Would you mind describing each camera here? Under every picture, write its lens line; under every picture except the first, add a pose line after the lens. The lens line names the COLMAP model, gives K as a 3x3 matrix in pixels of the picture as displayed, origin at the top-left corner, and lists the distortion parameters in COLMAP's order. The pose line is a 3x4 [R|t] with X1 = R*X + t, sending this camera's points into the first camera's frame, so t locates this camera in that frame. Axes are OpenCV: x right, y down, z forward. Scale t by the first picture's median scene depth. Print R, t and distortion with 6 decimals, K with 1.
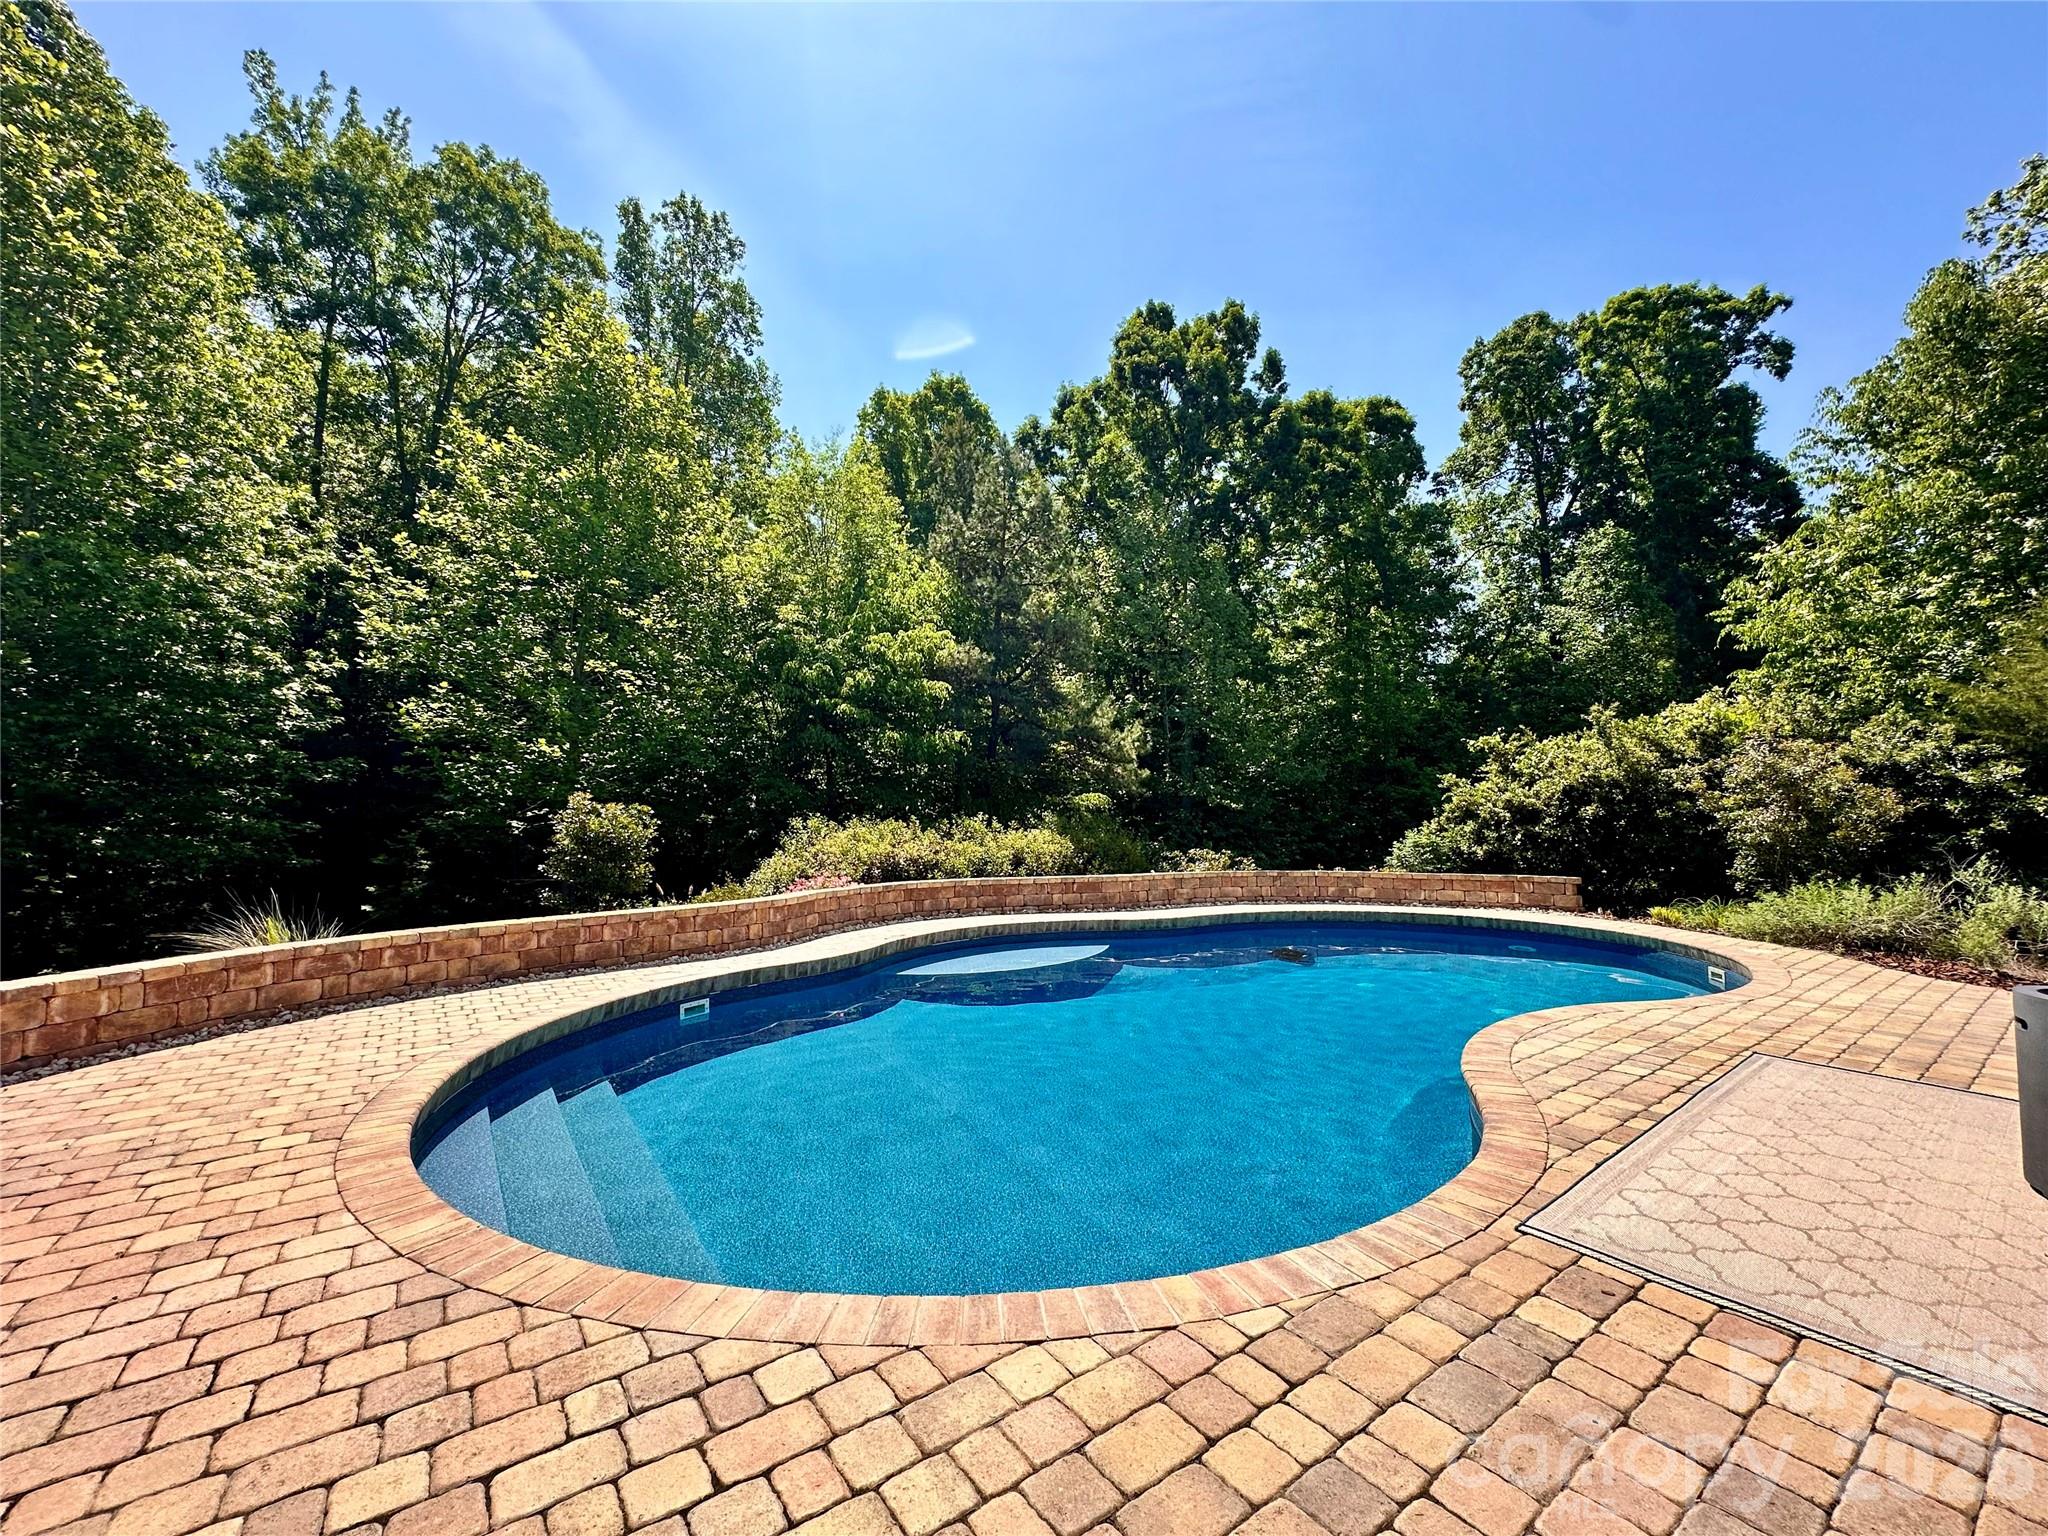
lens RADIAL K [[826.2, 0, 1021.5], [0, 826.2, 769.3], [0, 0, 1]] dist [-0.005265, 0.001372]
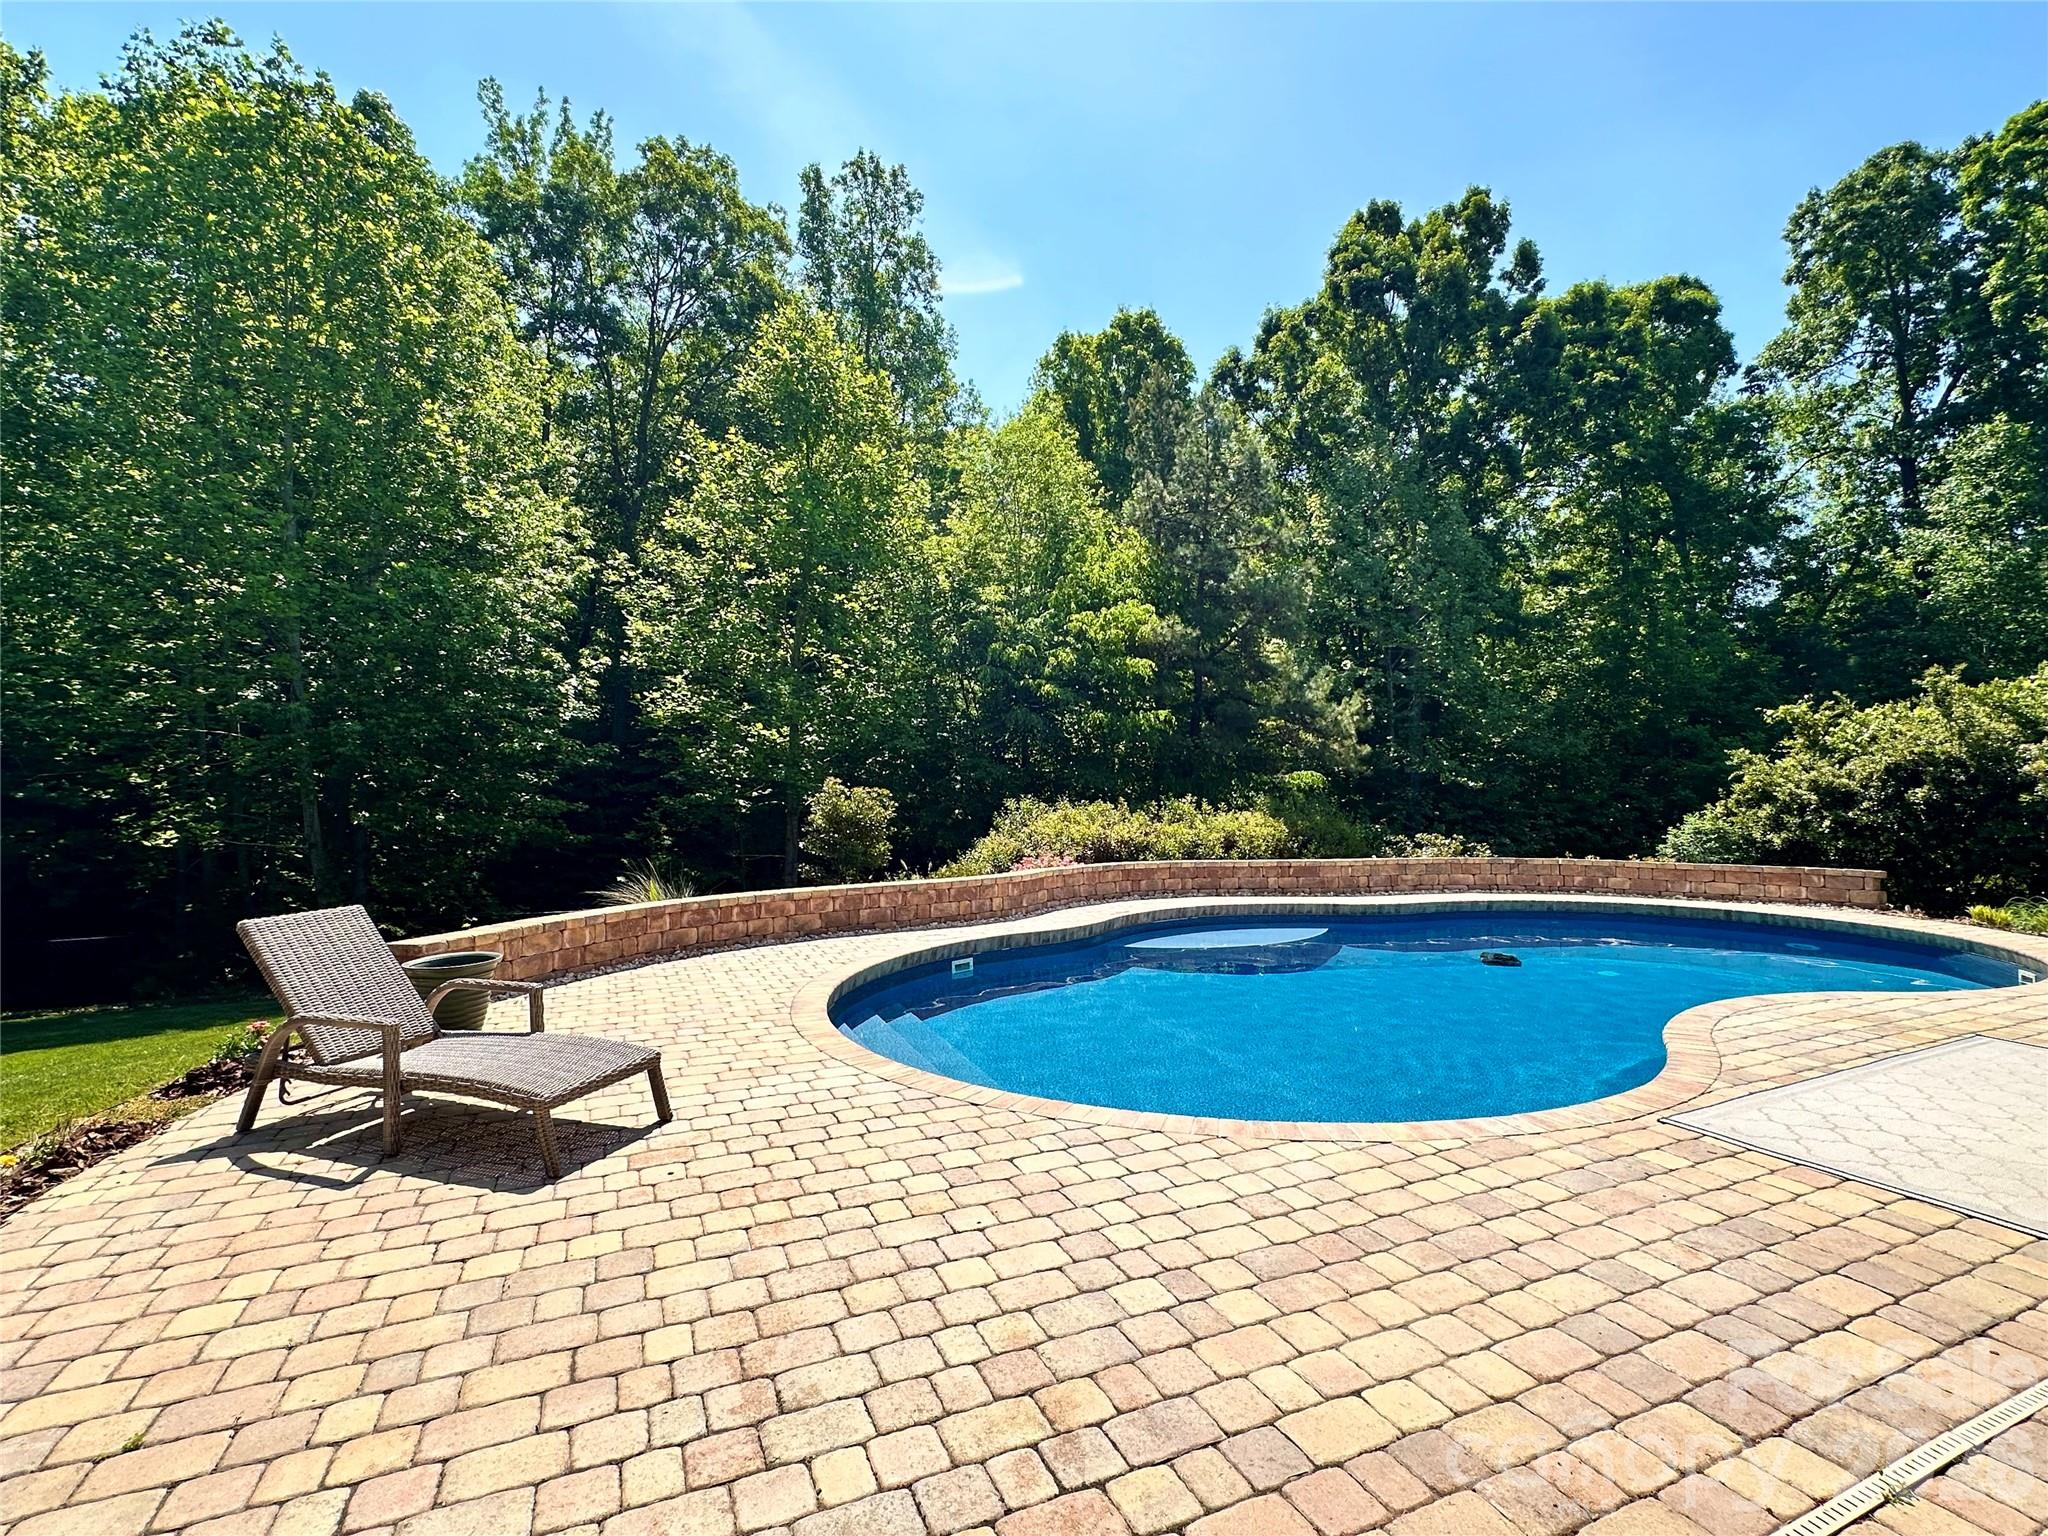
lens RADIAL K [[936.7, 0, 1015.6], [0, 936.7, 771.0], [0, 0, 1]] dist [-0.003604, 0.001021]
pose [[0.978421, -0.003236, -0.206596, -0.019909], [0.010281, 0.999401, 0.033036, -0.013481], [0.206365, -0.034447, 0.977868, -0.123398]]
